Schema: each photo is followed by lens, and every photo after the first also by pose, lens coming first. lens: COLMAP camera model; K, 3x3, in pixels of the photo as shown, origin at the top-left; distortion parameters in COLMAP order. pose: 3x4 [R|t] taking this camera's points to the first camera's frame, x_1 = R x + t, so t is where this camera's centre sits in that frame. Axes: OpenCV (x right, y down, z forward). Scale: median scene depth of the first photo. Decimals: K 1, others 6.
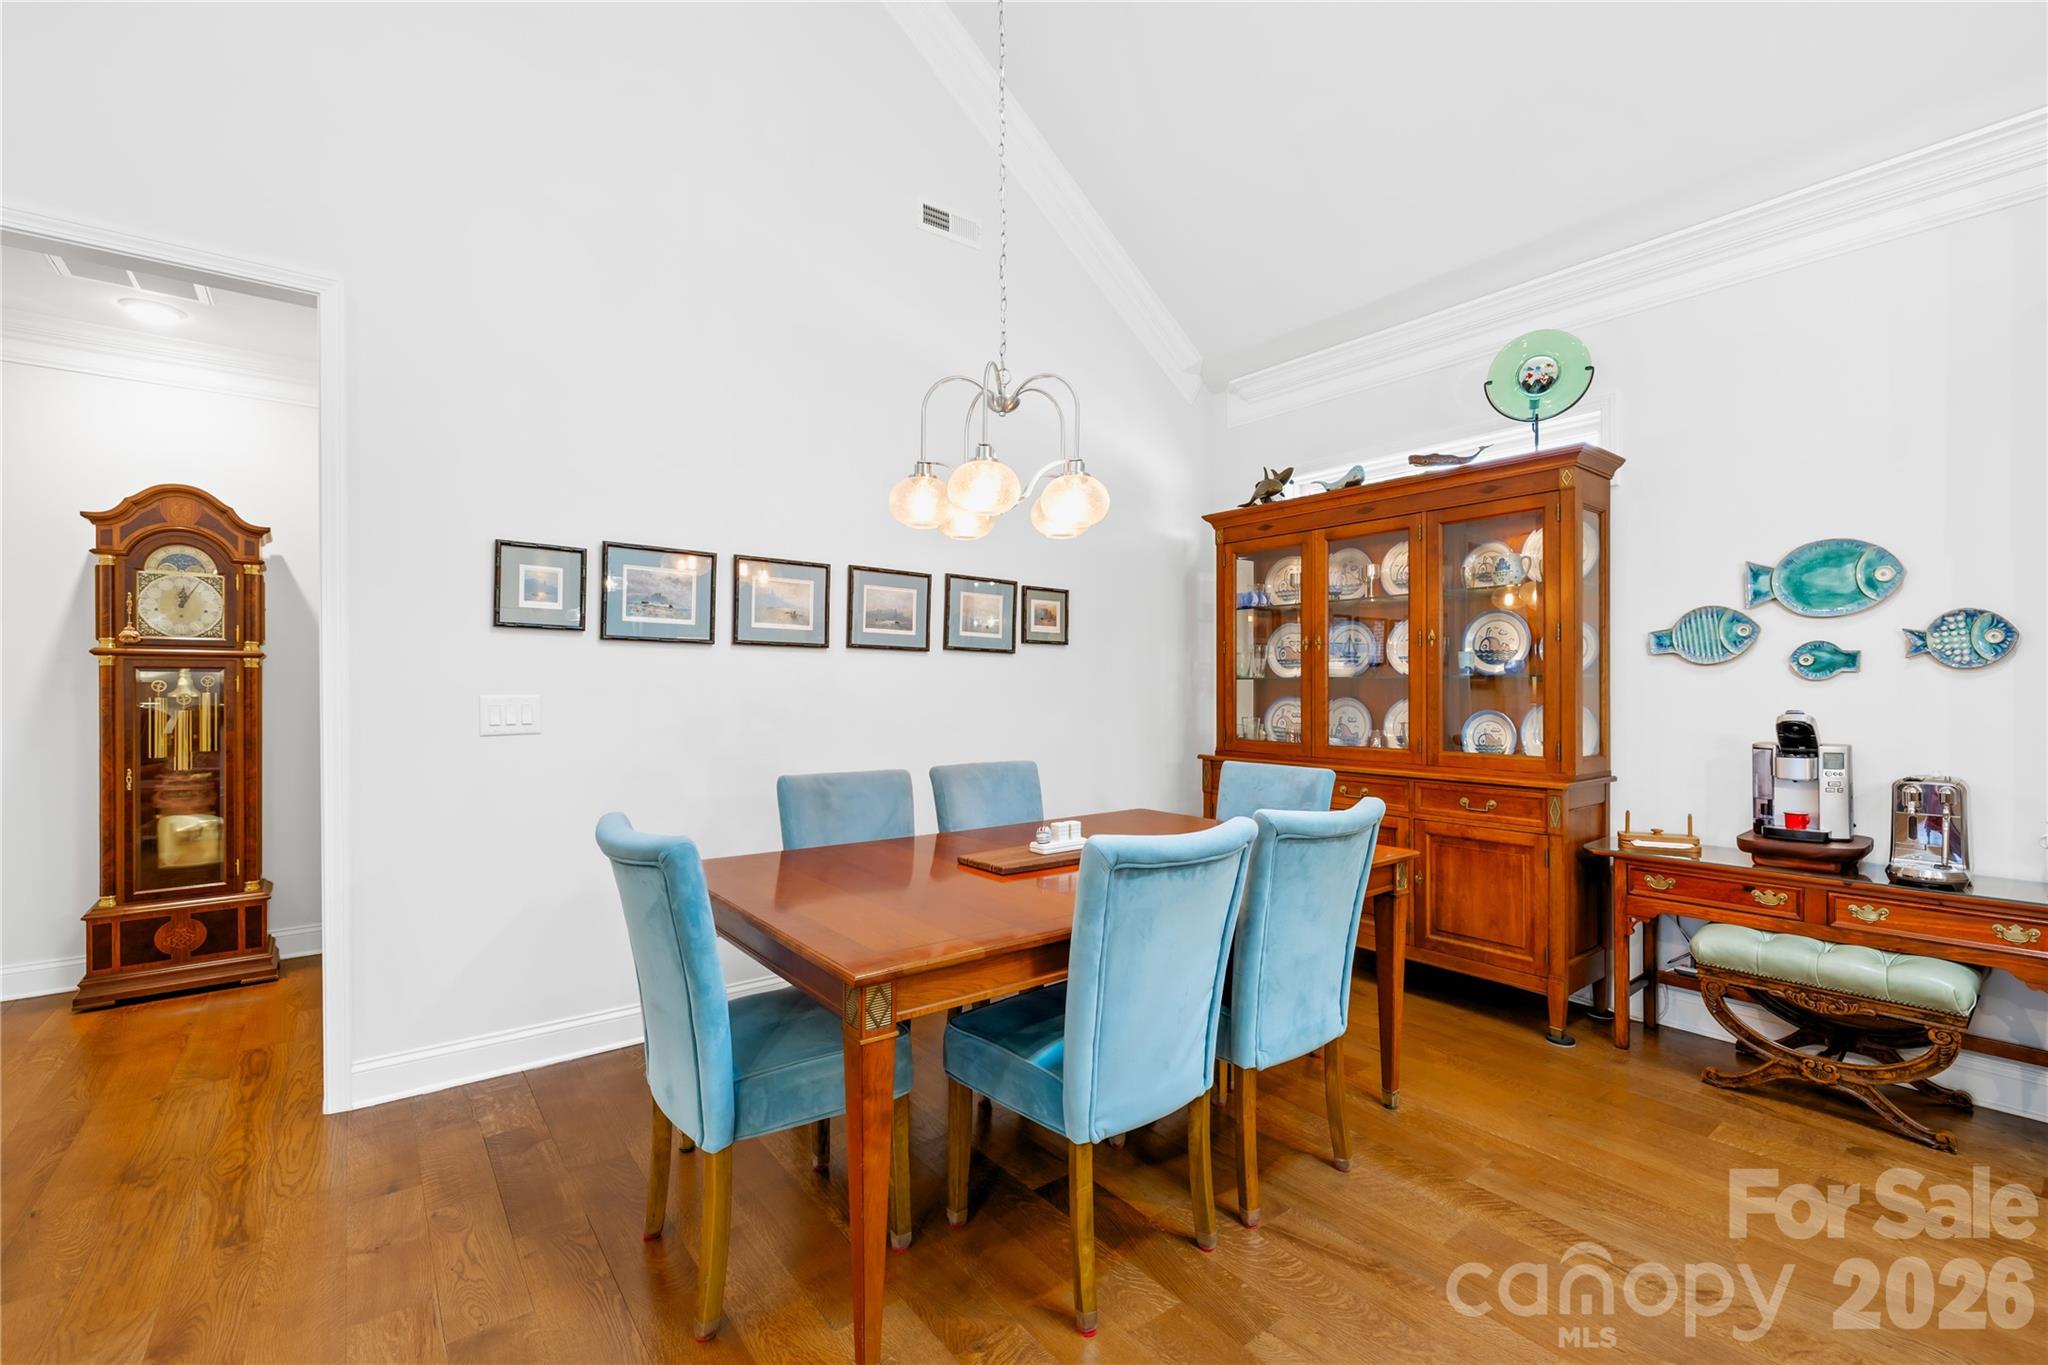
lens RADIAL K [[873.4, 0, 1018.3], [0, 873.4, 690.8], [0, 0, 1]] dist [0.004347, -0.003041]
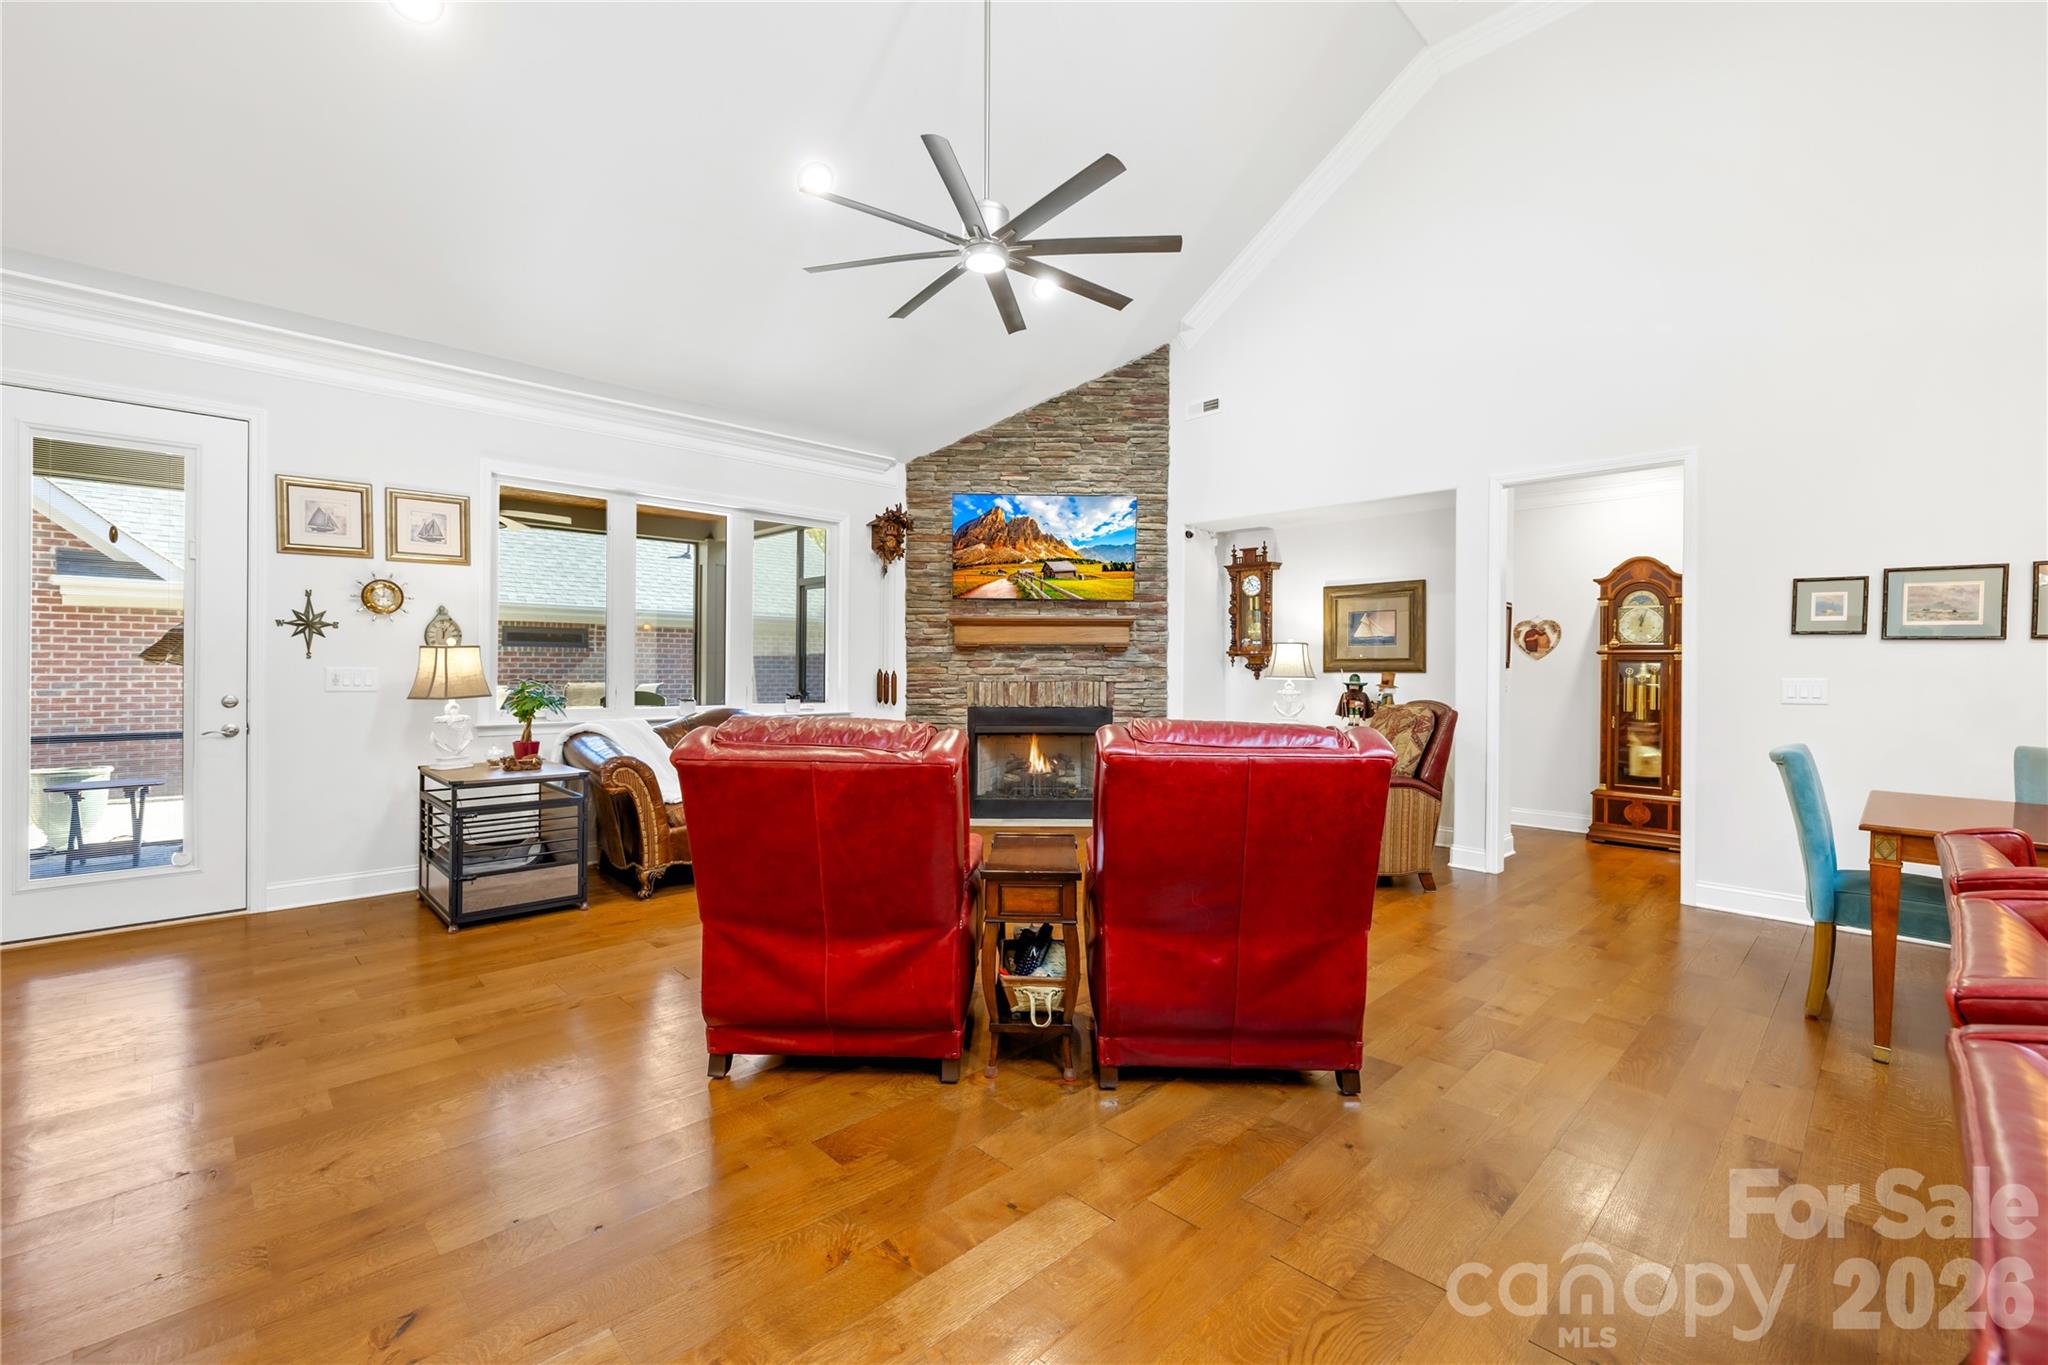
lens RADIAL K [[873.4, 0, 1009.6], [0, 873.4, 664.2], [0, 0, 1]] dist [0.004347, -0.003041]
pose [[0.112799, -0.001623, -0.993617, 0.717233], [-0.014013, 0.999897, -0.003224, 0.003937], [0.993519, 0.014287, 0.112764, -0.504144]]
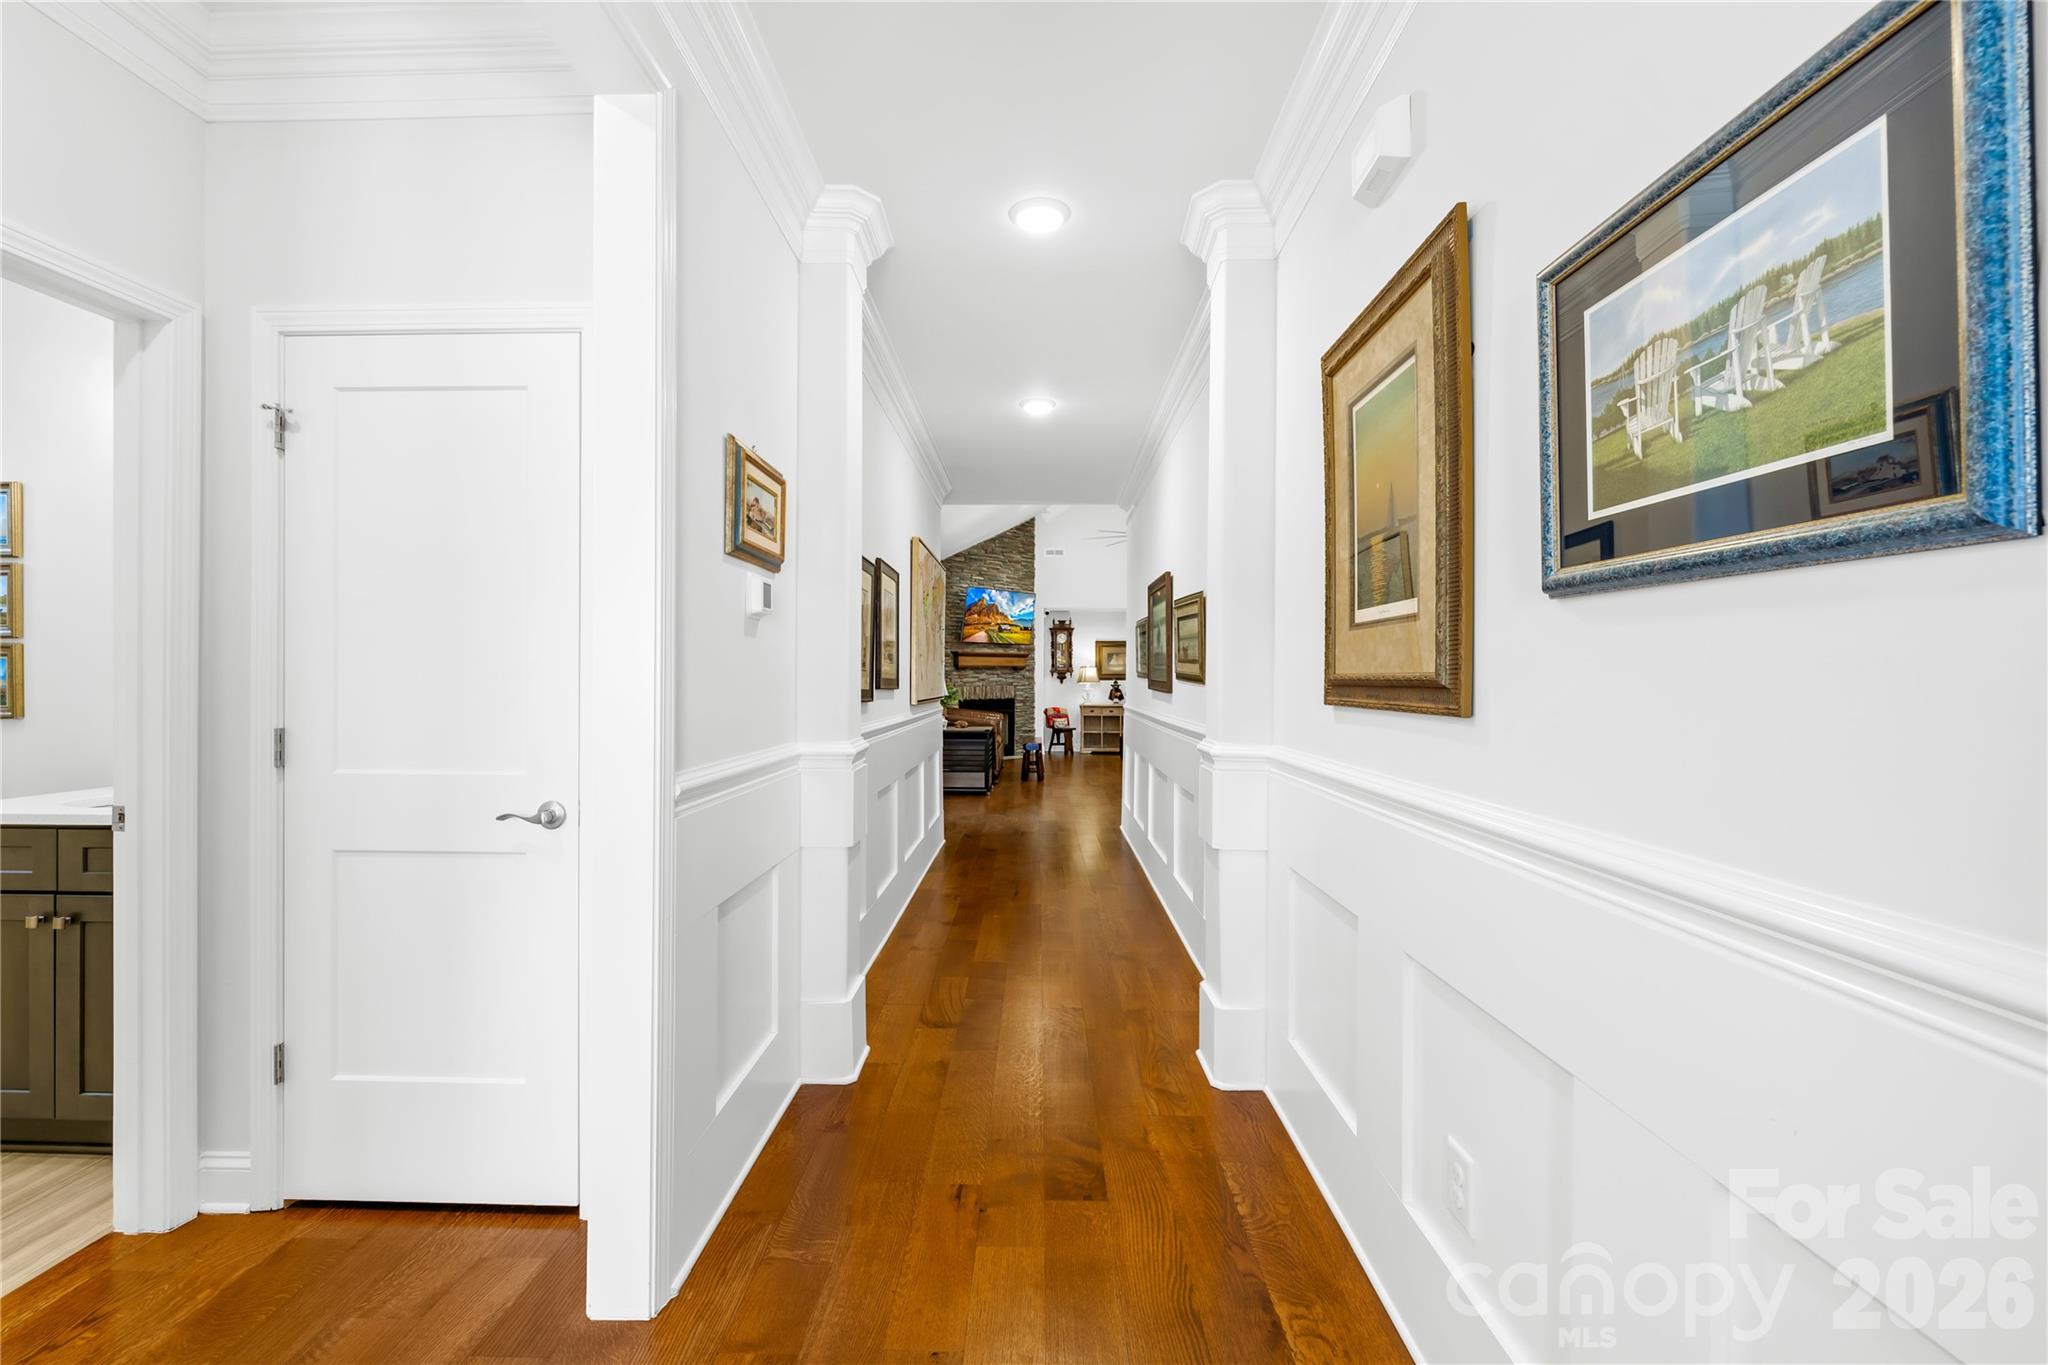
lens RADIAL K [[873.4, 0, 1030.8], [0, 873.4, 678.7], [0, 0, 1]] dist [0.004347, -0.003041]
pose [[0.779947, 0.004893, -0.625826, 1.373303], [-0.007940, 0.999966, -0.002077, 0.012508], [0.625795, 0.006589, 0.779960, -3.504001]]
